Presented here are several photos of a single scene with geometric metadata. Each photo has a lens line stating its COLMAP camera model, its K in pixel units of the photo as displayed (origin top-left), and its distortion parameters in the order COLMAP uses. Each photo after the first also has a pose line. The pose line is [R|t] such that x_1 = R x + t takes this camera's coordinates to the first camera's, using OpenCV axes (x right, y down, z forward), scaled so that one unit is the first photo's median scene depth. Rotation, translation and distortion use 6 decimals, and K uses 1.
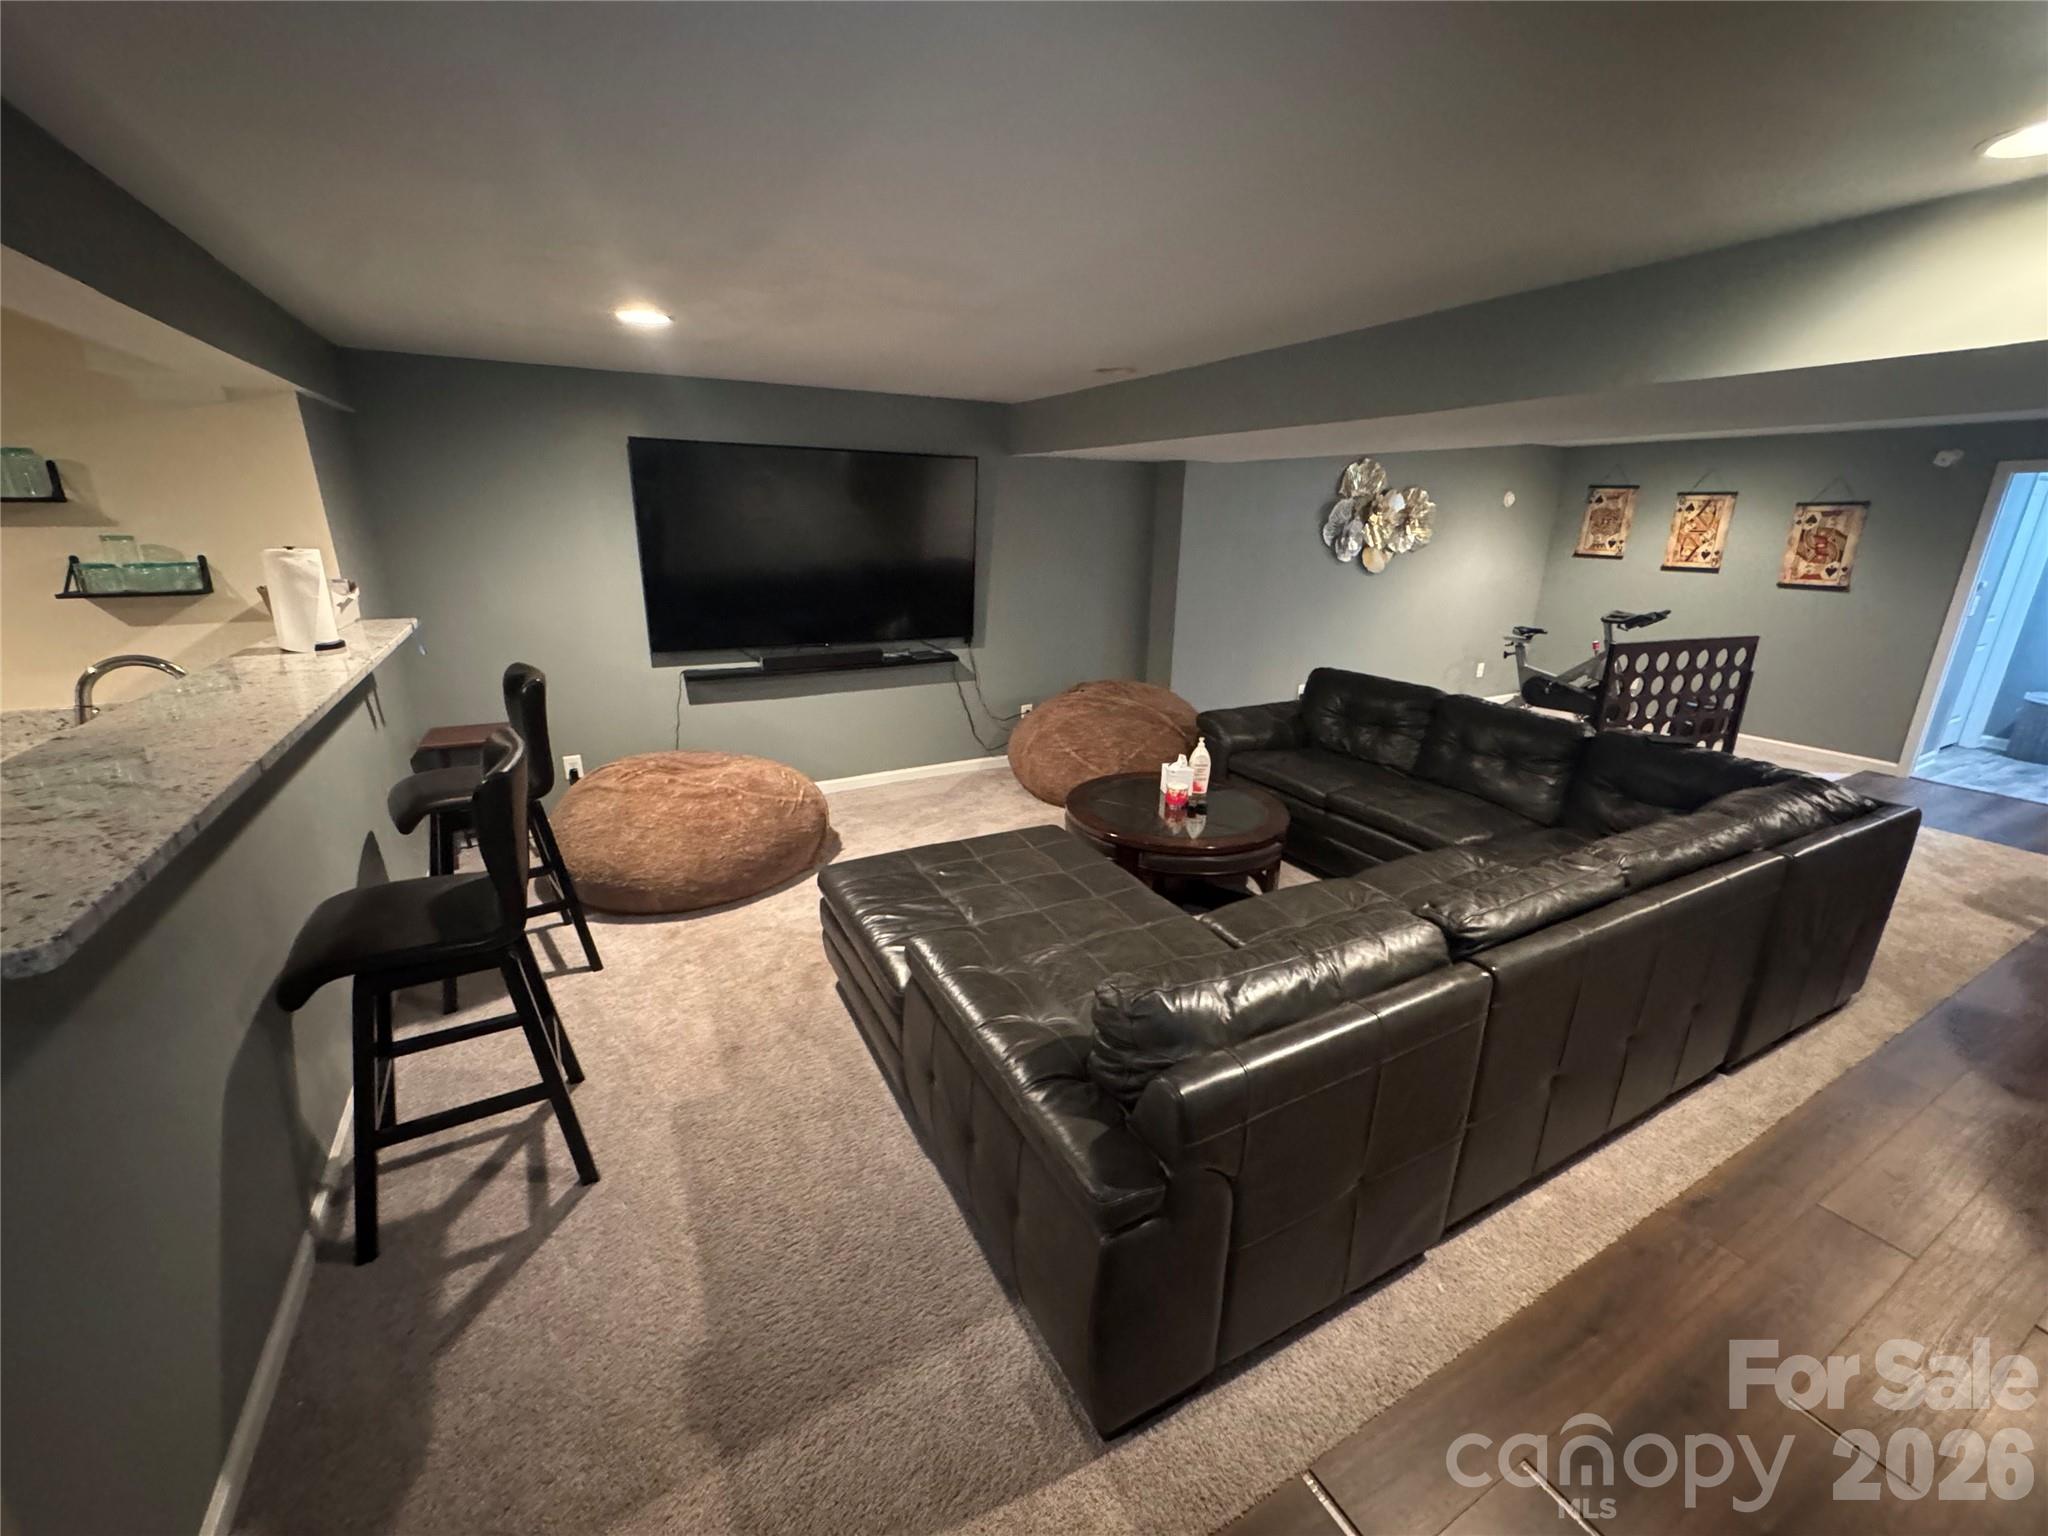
lens RADIAL K [[824.0, 0, 1016.7], [0, 824.0, 758.0], [0, 0, 1]] dist [-0.002286, -0.000269]
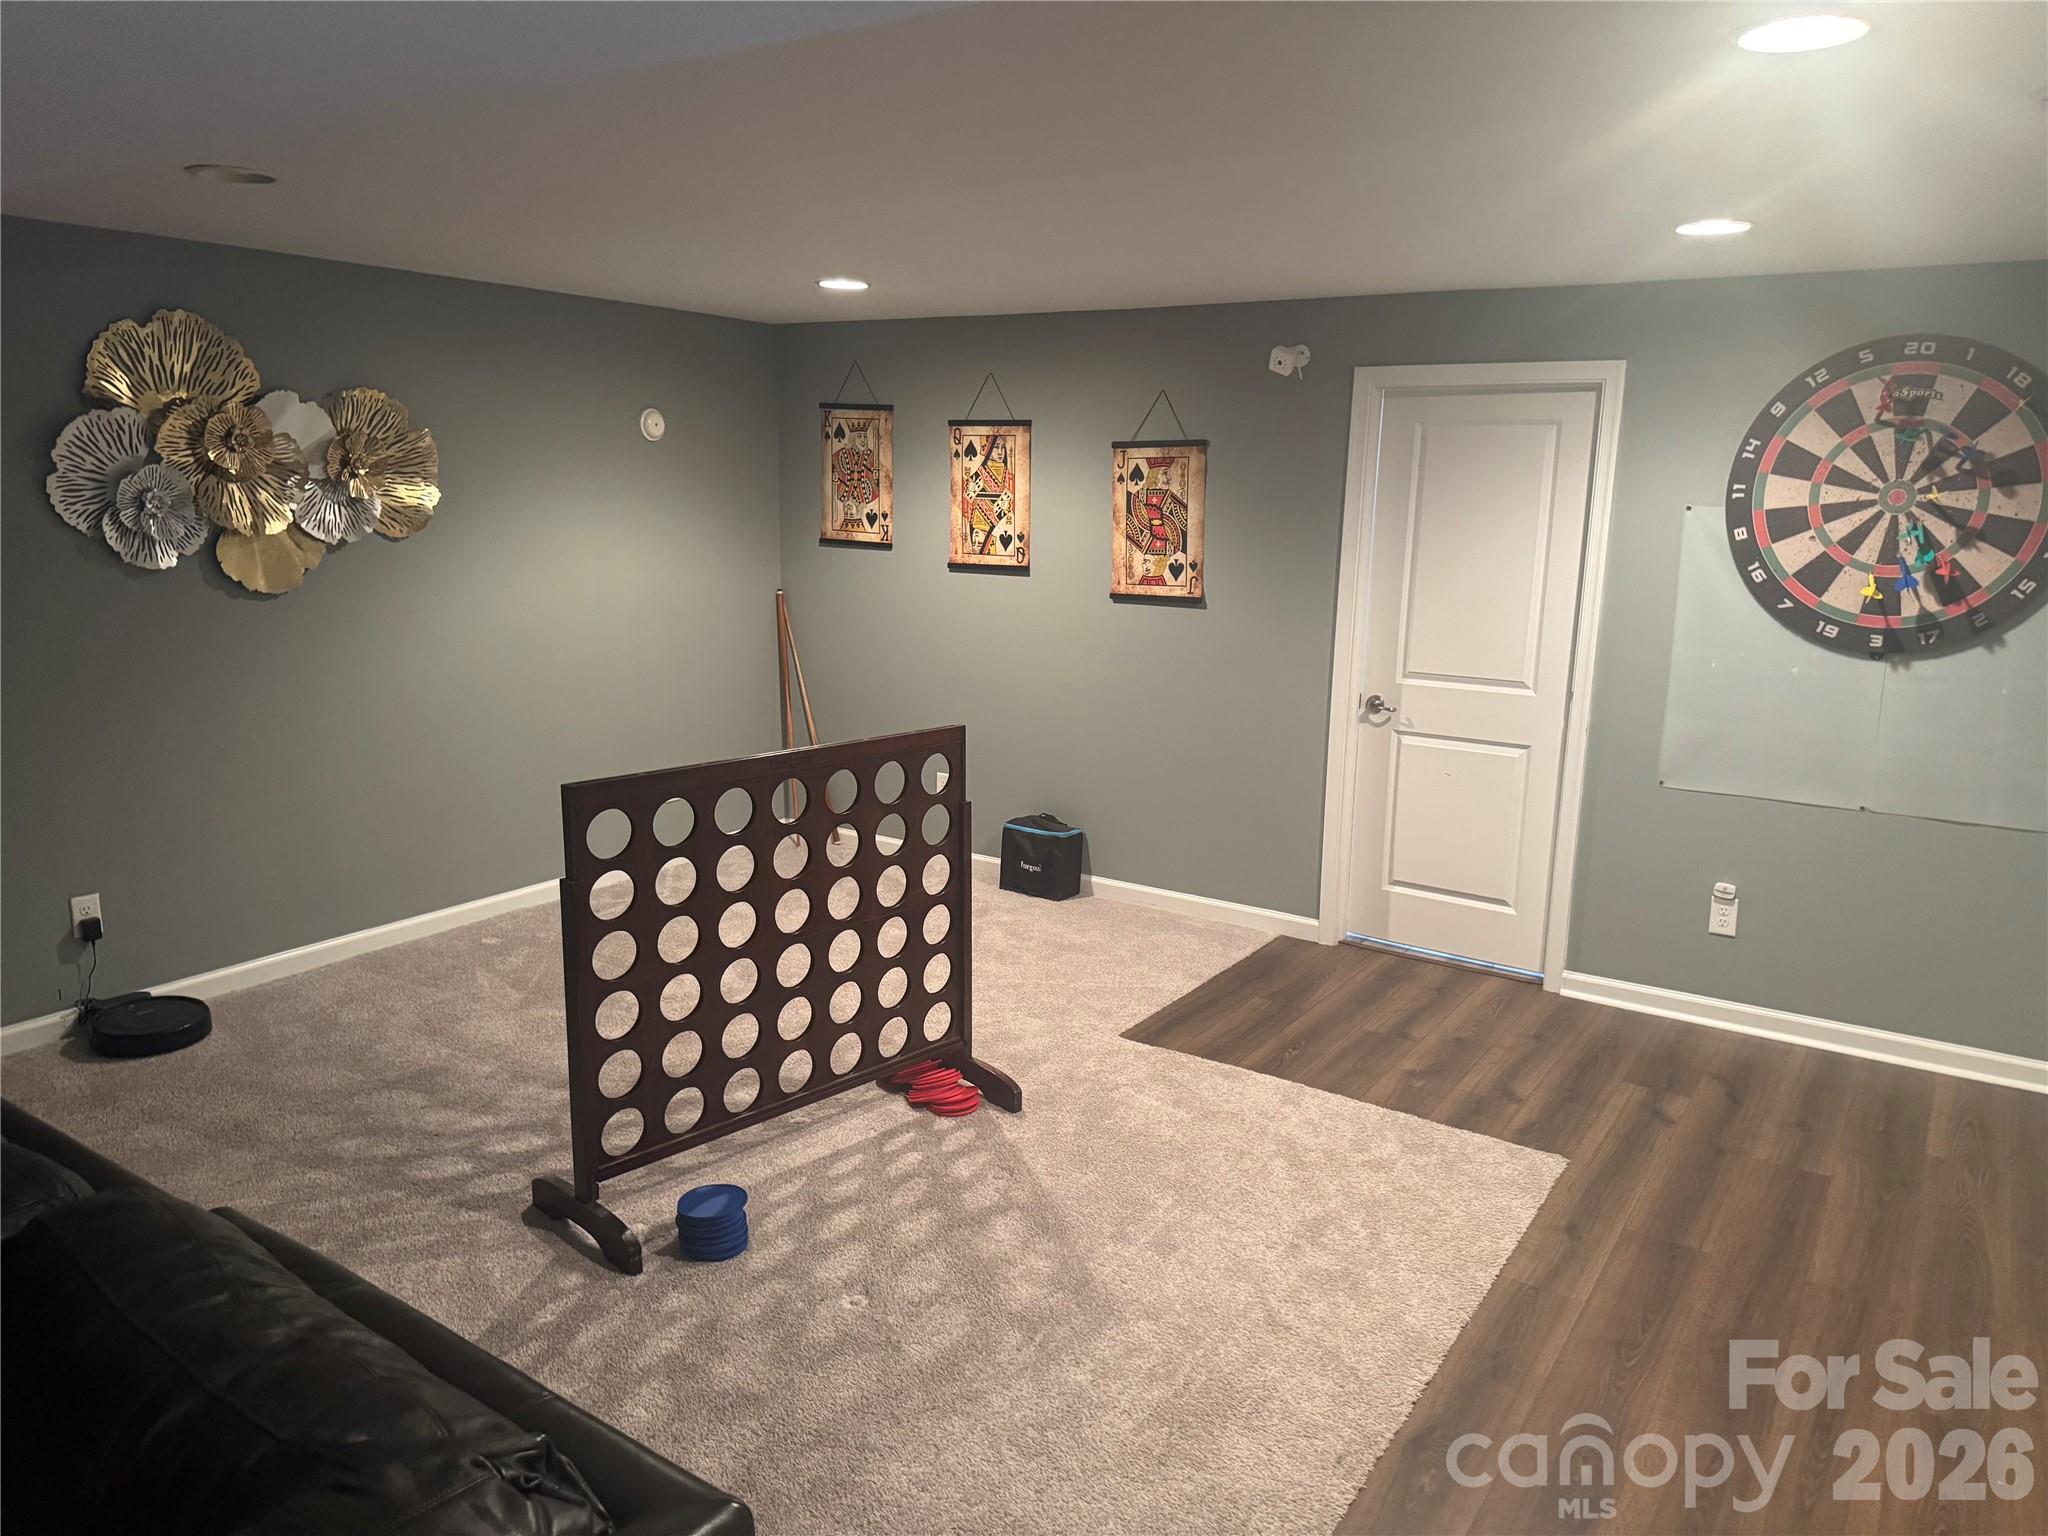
lens RADIAL K [[1432.4, 0, 1027.4], [0, 1432.4, 773.8], [0, 0, 1]] dist [0.064143, -0.000779]
pose [[0.884964, -0.090803, 0.456720, 0.434445], [0.123597, 0.991427, -0.042377, -0.064305], [-0.448957, 0.093952, 0.888600, 0.215996]]
